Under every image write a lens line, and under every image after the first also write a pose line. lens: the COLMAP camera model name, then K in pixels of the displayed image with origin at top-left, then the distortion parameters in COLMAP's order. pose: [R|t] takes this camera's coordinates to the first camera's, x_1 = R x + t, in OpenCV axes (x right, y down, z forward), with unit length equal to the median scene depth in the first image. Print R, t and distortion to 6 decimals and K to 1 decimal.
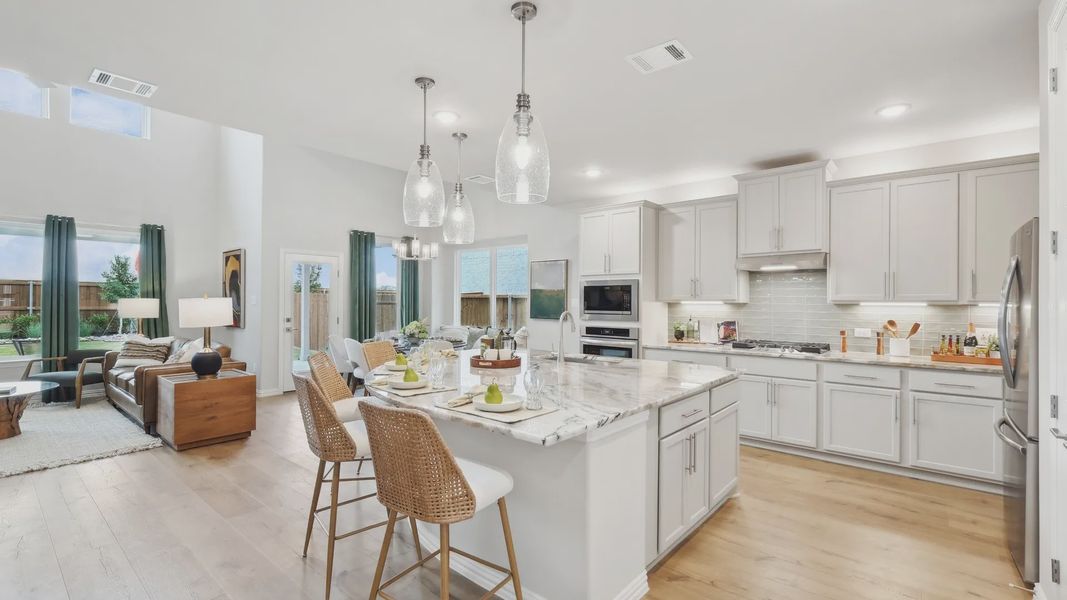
lens RADIAL K [[481.2, 0, 533.5], [0, 481.2, 300.0], [0, 0, 1]] dist [0.001986, 0.000377]
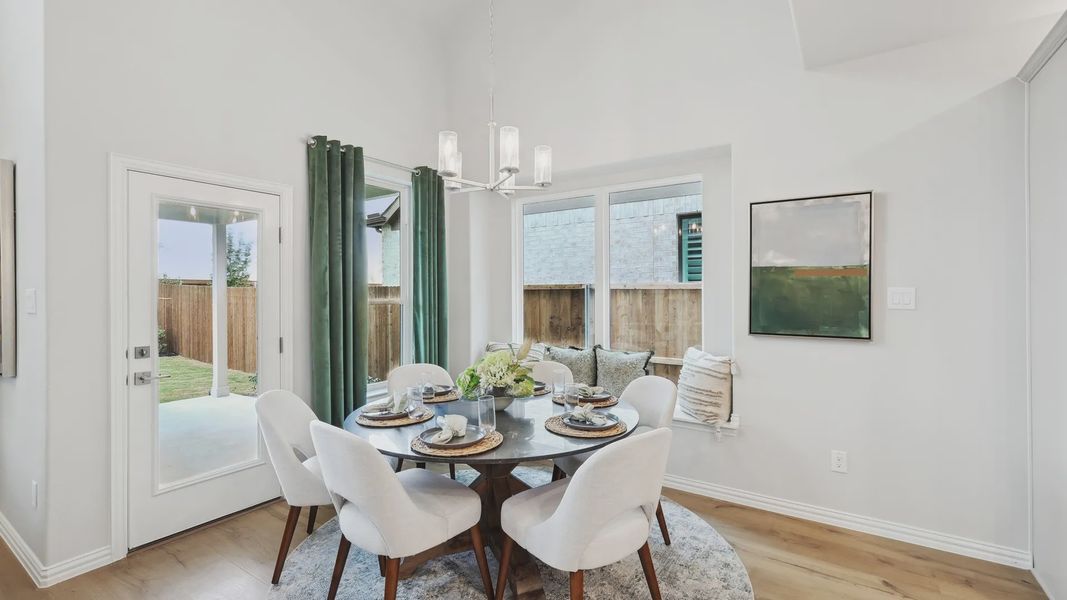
lens RADIAL K [[467.8, 0, 535.5], [0, 467.8, 295.9], [0, 0, 1]] dist [0.001010, -0.000065]
pose [[0.991933, -0.011033, 0.126284, -0.312978], [0.010346, 0.999928, 0.006090, -0.001622], [-0.126342, -0.004734, 0.991975, 0.748901]]
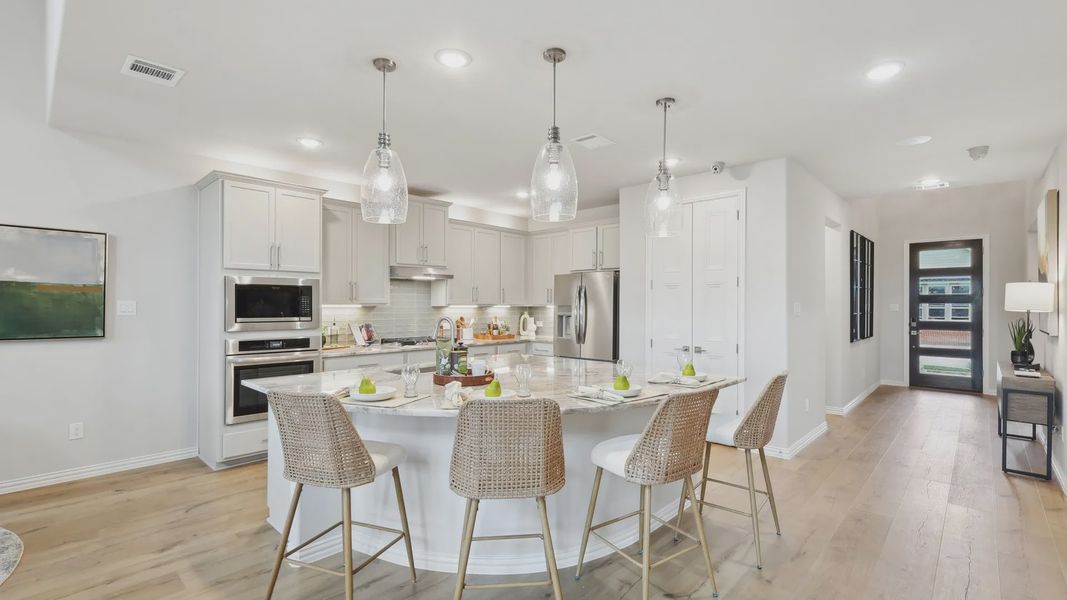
lens RADIAL K [[481.2, 0, 533.5], [0, 481.2, 300.0], [0, 0, 1]] dist [0.001986, 0.000377]
pose [[0.043412, 0.006409, 0.999037, -0.577785], [-0.001872, 0.999978, -0.006334, -0.001494], [-0.999056, -0.001595, 0.043423, 0.533255]]
